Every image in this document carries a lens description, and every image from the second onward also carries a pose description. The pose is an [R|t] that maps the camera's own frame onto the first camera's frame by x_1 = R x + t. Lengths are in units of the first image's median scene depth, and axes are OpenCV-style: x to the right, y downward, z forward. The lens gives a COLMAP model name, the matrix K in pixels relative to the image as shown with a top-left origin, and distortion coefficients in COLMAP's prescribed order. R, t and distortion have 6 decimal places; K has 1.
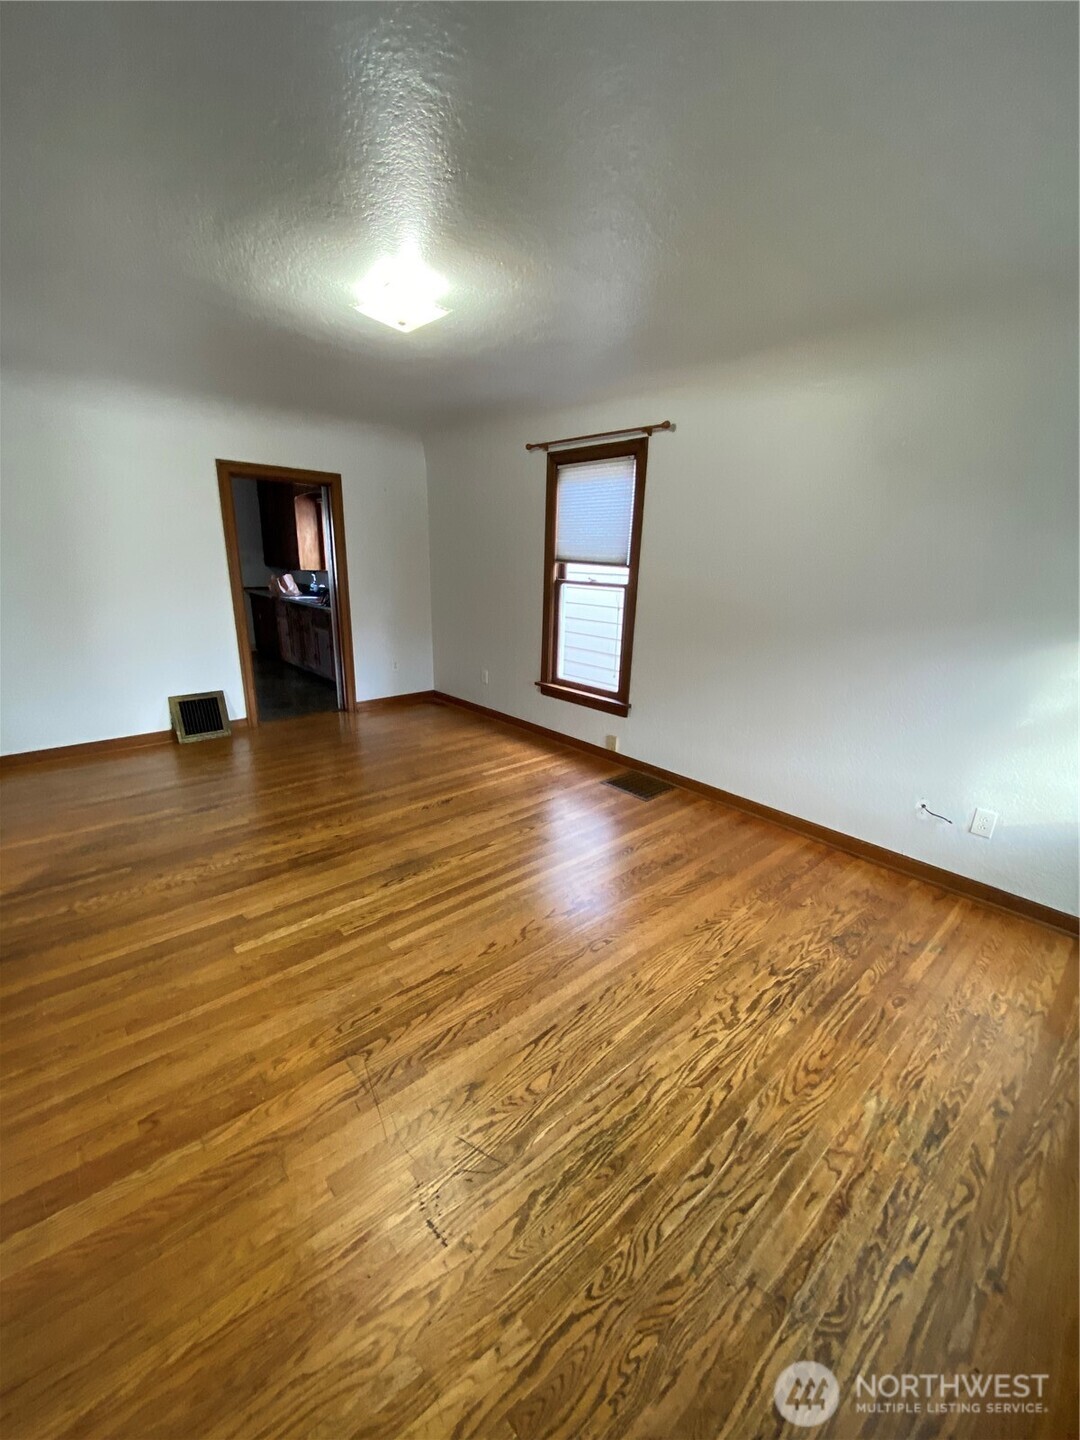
lens RADIAL K [[586.9, 0, 540.0], [0, 586.9, 720.0], [0, 0, 1]] dist [0.050583, -0.037459]
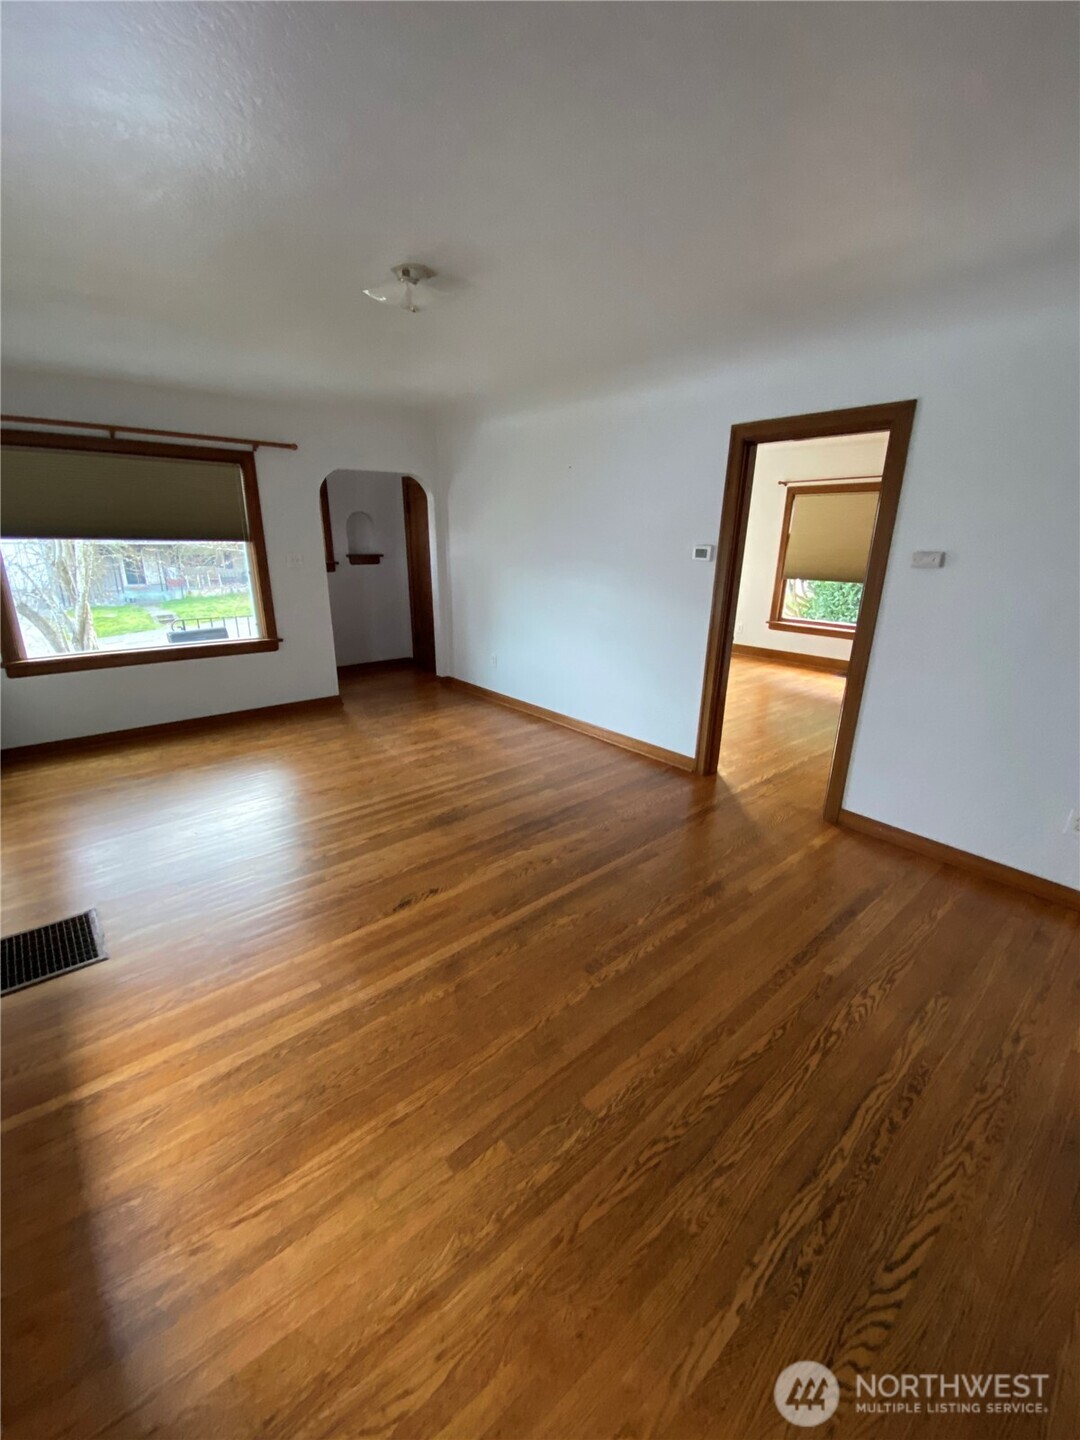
lens RADIAL K [[586.9, 0, 540.0], [0, 586.9, 720.0], [0, 0, 1]] dist [0.050583, -0.037459]
pose [[-0.998874, -0.047415, 0.001747, -0.366319], [-0.038475, 0.830984, 0.554964, -0.508771], [-0.027765, 0.554271, -0.831873, 1.715956]]
